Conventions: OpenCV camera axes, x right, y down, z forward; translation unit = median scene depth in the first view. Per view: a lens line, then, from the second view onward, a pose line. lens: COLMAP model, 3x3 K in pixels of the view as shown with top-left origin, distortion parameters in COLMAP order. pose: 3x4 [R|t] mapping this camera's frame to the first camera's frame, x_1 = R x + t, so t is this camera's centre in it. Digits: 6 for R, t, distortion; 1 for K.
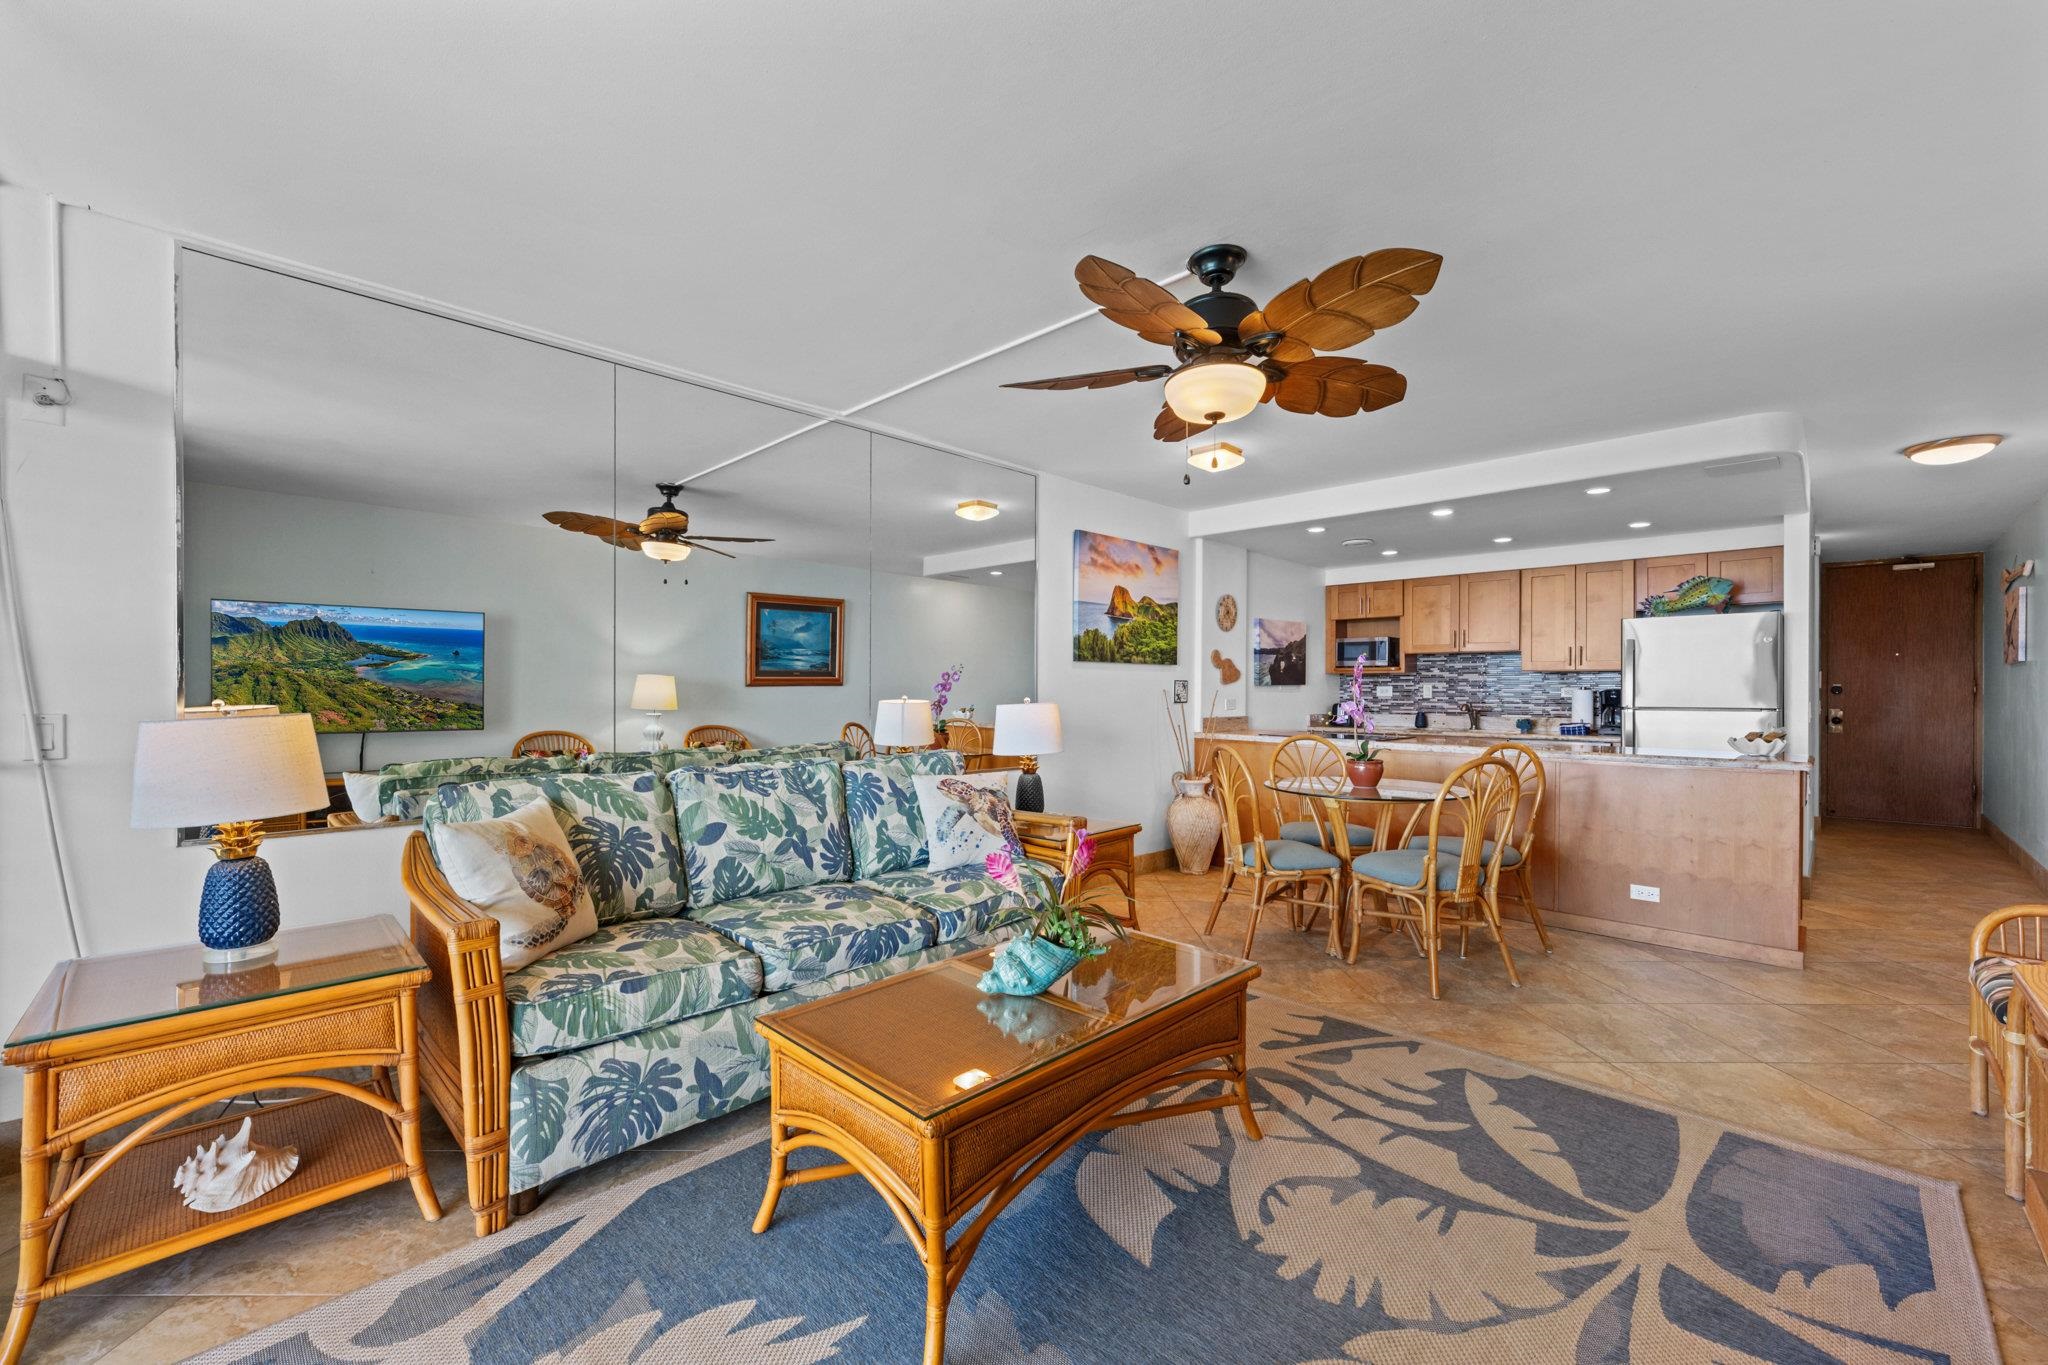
lens RADIAL K [[823.0, 0, 1016.9], [0, 823.0, 685.8], [0, 0, 1]] dist [-0.002106, 0.000020]
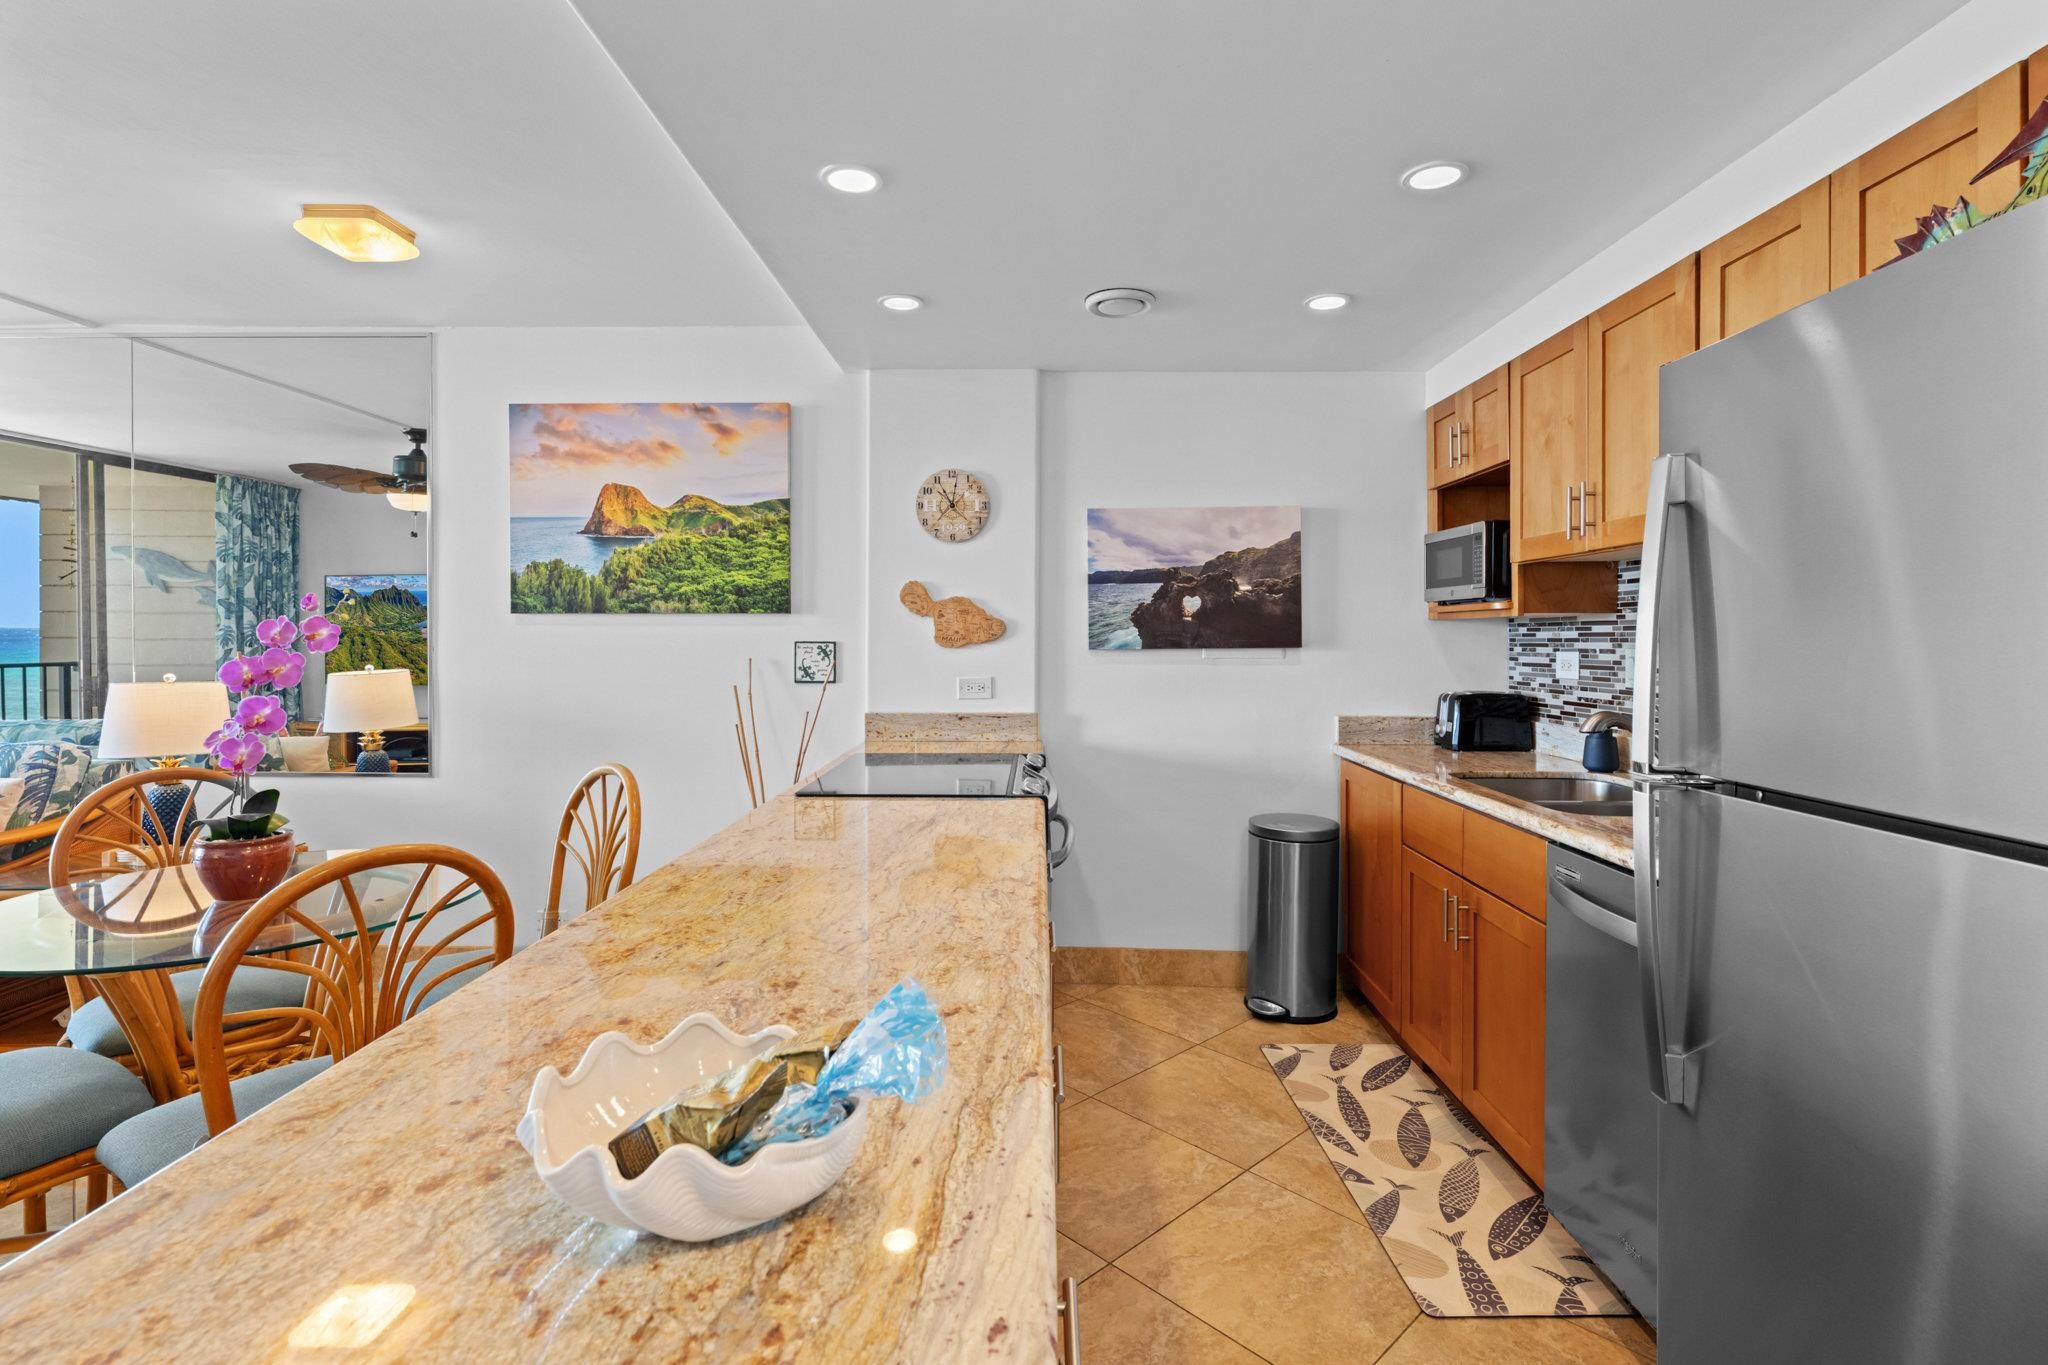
lens RADIAL K [[982.2, 0, 1016.5], [0, 982.2, 625.6], [0, 0, 1]] dist [-0.005114, 0.000512]
pose [[0.697406, -0.010314, -0.716602, 0.806473], [0.004111, 0.999938, -0.010391, -0.010415], [0.716665, 0.004300, 0.697405, 0.695266]]
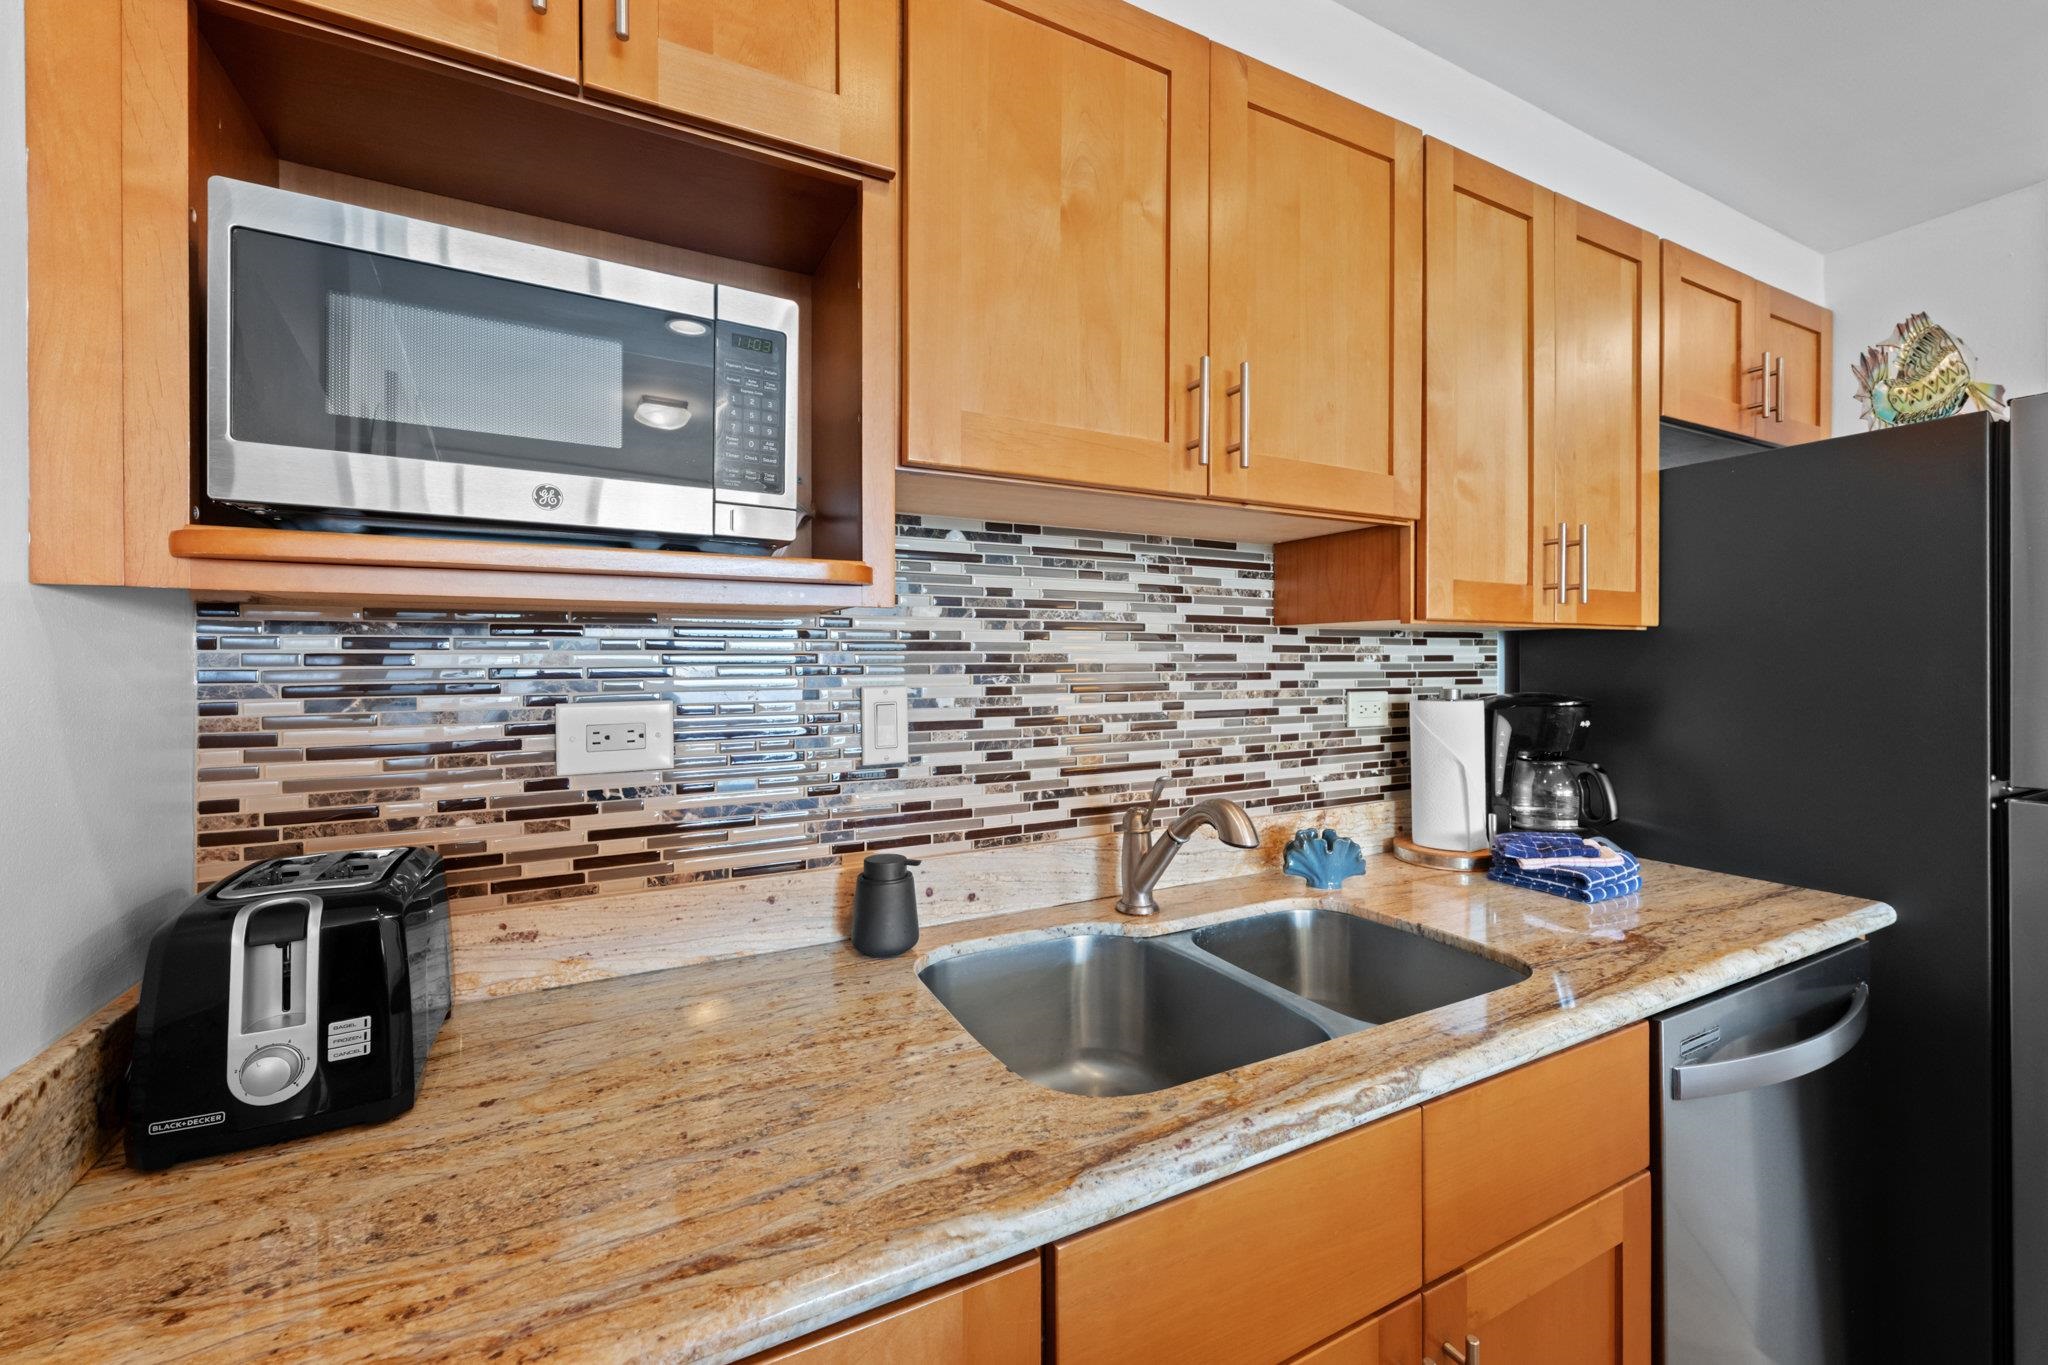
lens RADIAL K [[823.0, 0, 1020.8], [0, 823.0, 677.0], [0, 0, 1]] dist [-0.002106, 0.000020]
pose [[0.294578, -0.024125, 0.955323, 0.448764], [-0.002780, 0.999655, 0.026102, -0.010760], [-0.955623, -0.010345, 0.294410, 1.211081]]
